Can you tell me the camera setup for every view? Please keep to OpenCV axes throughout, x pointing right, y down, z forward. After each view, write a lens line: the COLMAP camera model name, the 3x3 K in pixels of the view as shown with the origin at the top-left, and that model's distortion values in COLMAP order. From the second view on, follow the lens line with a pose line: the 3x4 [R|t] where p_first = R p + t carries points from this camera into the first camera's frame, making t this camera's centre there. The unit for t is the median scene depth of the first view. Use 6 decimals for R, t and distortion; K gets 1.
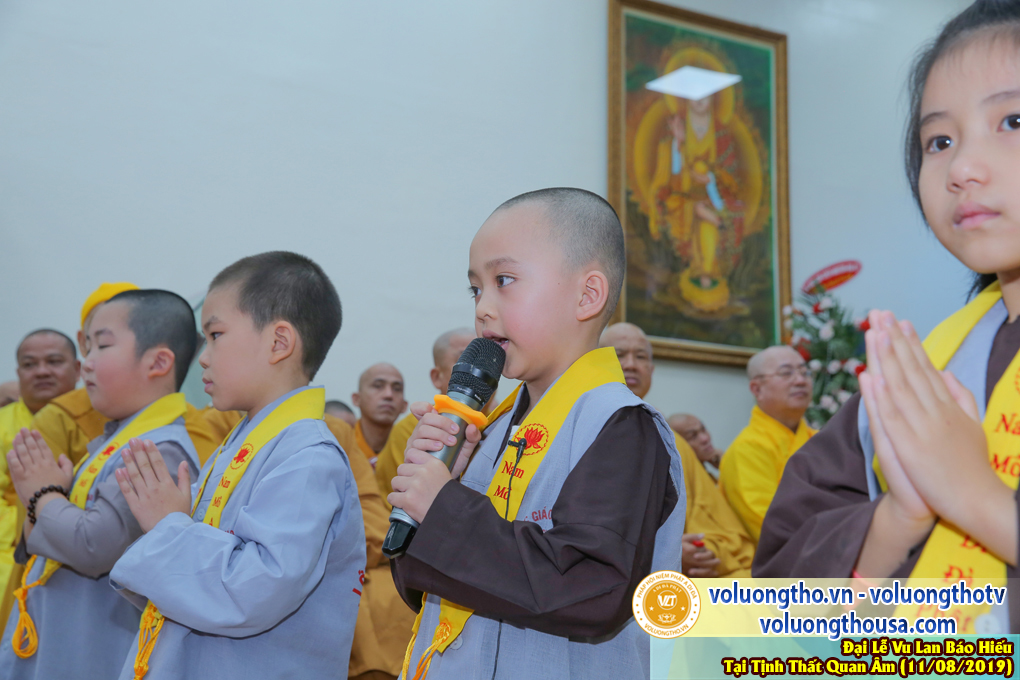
lens RADIAL K [[1448.4, 0, 533.4], [0, 1448.4, 336.9], [0, 0, 1]] dist [0.138717, 0.003966]
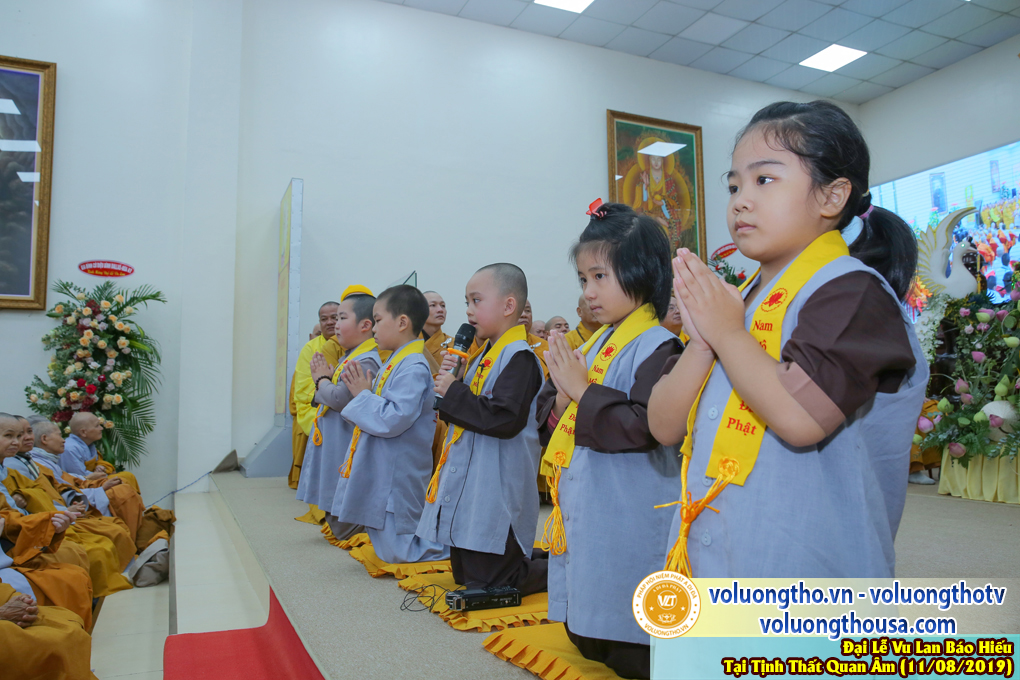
lens RADIAL K [[763.5, 0, 510.0], [0, 763.5, 340.0], [0, 0, 1]] dist [-0.044246, 0.001145]
pose [[0.992582, -0.024271, -0.119131, 0.131578], [0.033965, 0.996214, 0.080030, -0.051353], [0.116737, -0.083483, 0.989648, -0.224366]]
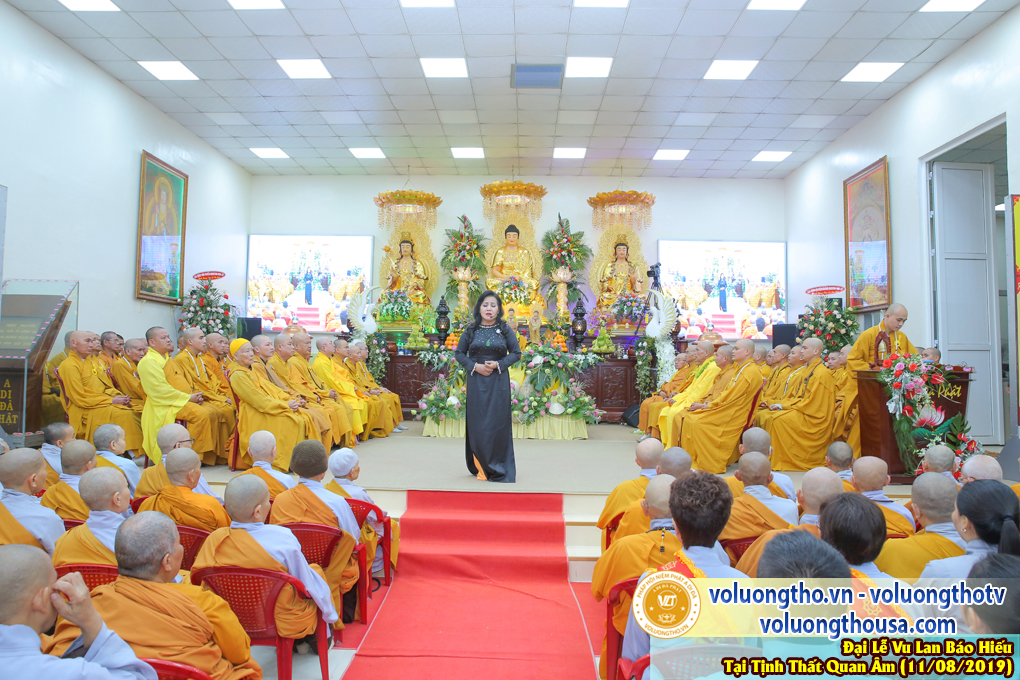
lens RADIAL K [[694.6, 0, 510.0], [0, 694.6, 340.0], [0, 0, 1]] dist [-0.113015, 0.094218]
pose [[0.533893, 0.036759, 0.844752, -2.117592], [-0.160614, 0.985274, 0.058636, -0.324319], [-0.830157, -0.166984, 0.531935, -0.655674]]
